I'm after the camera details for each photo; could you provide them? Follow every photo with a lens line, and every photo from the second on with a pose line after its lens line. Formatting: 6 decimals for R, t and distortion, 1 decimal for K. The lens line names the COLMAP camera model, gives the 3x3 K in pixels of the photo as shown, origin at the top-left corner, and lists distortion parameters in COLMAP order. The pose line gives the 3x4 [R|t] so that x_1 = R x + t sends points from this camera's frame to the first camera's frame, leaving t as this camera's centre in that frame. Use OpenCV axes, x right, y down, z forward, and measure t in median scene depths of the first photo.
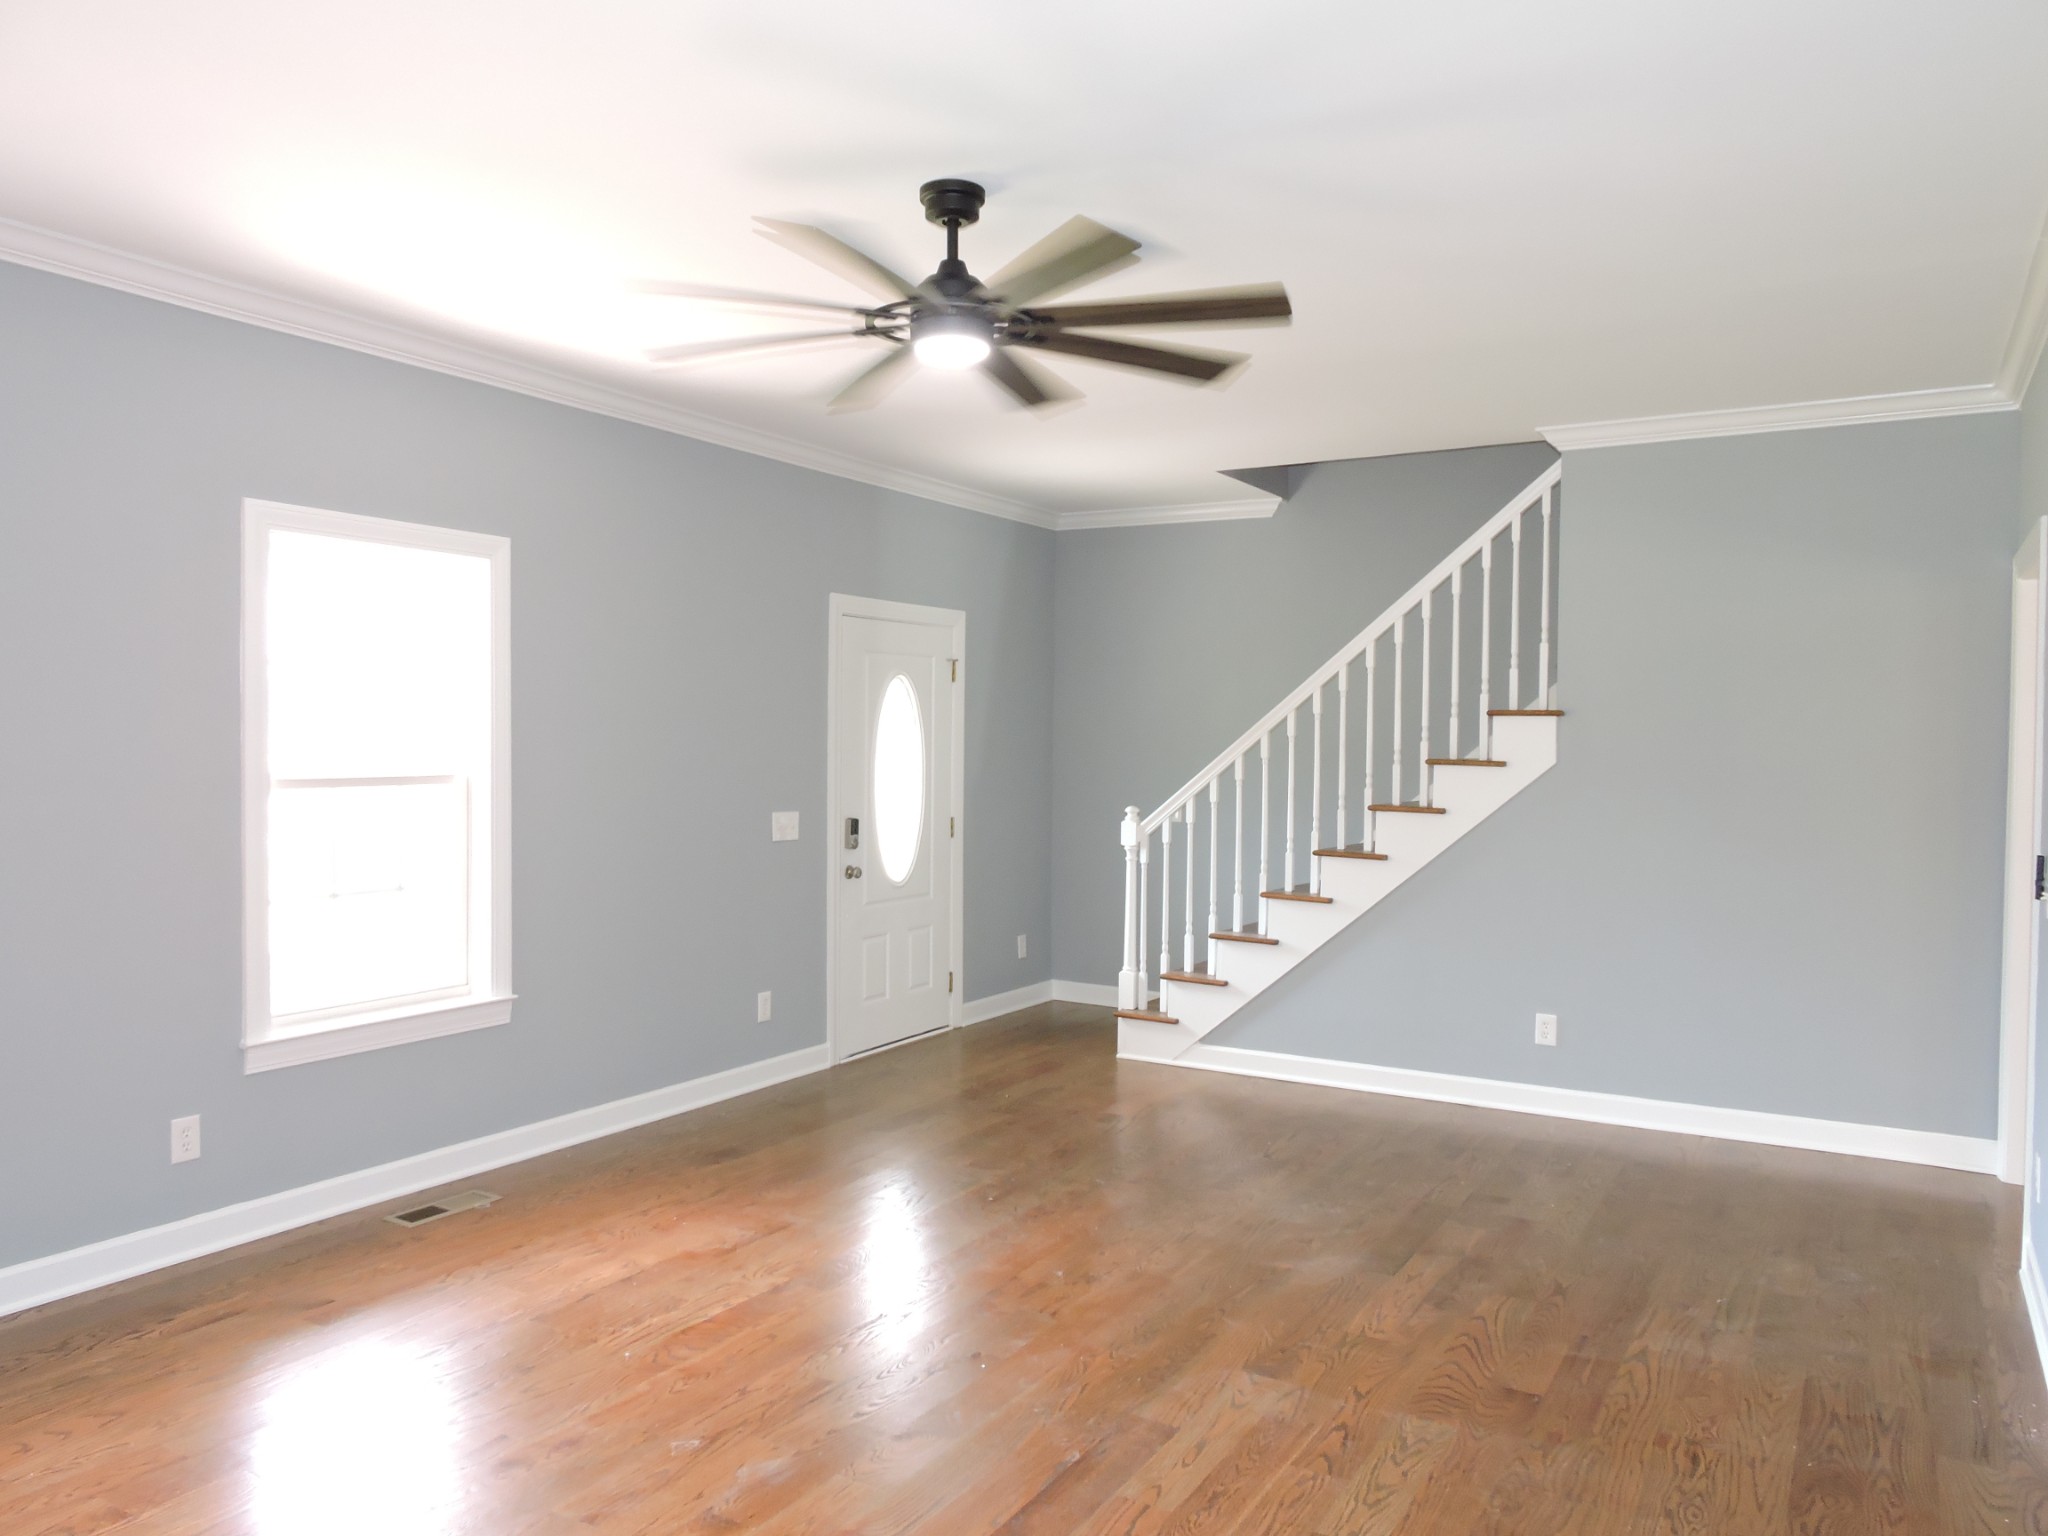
lens RADIAL K [[1456.1, 0, 1024.0], [0, 1456.1, 768.0], [0, 0, 1]] dist [-0.007959, 0.000512]
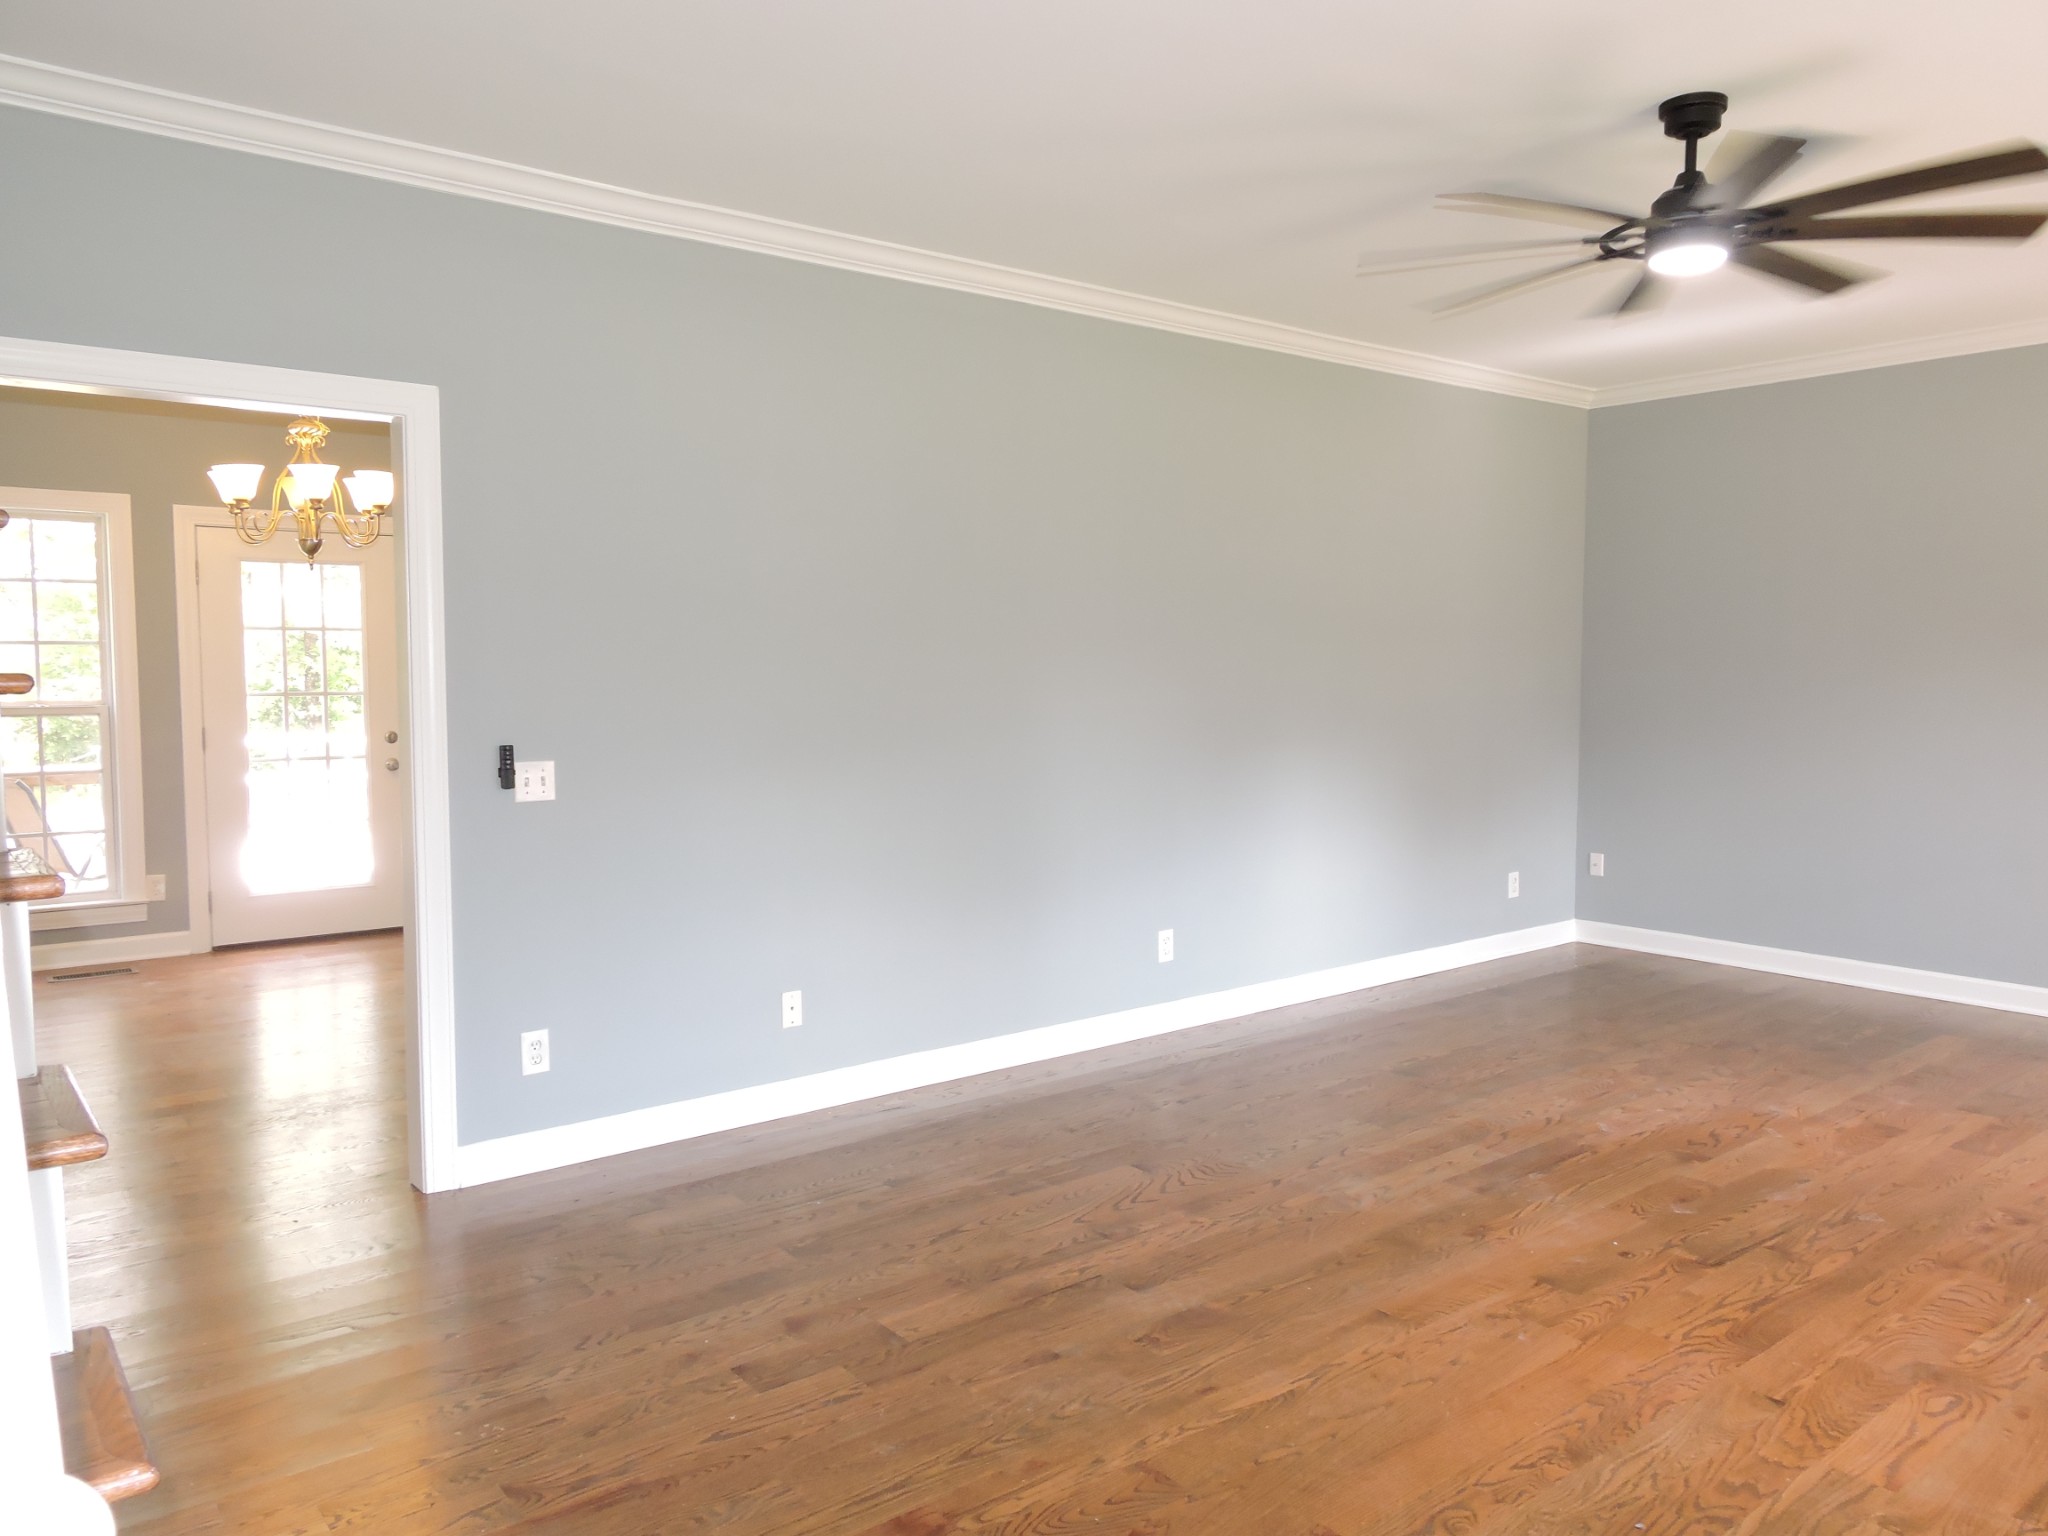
lens RADIAL K [[1456.1, 0, 1024.0], [0, 1456.1, 768.0], [0, 0, 1]] dist [-0.007959, 0.000512]
pose [[-0.936031, -0.033360, 0.350332, 0.015845], [0.000707, 0.995317, 0.096667, -0.023731], [-0.351916, 0.090731, -0.931624, 2.143375]]
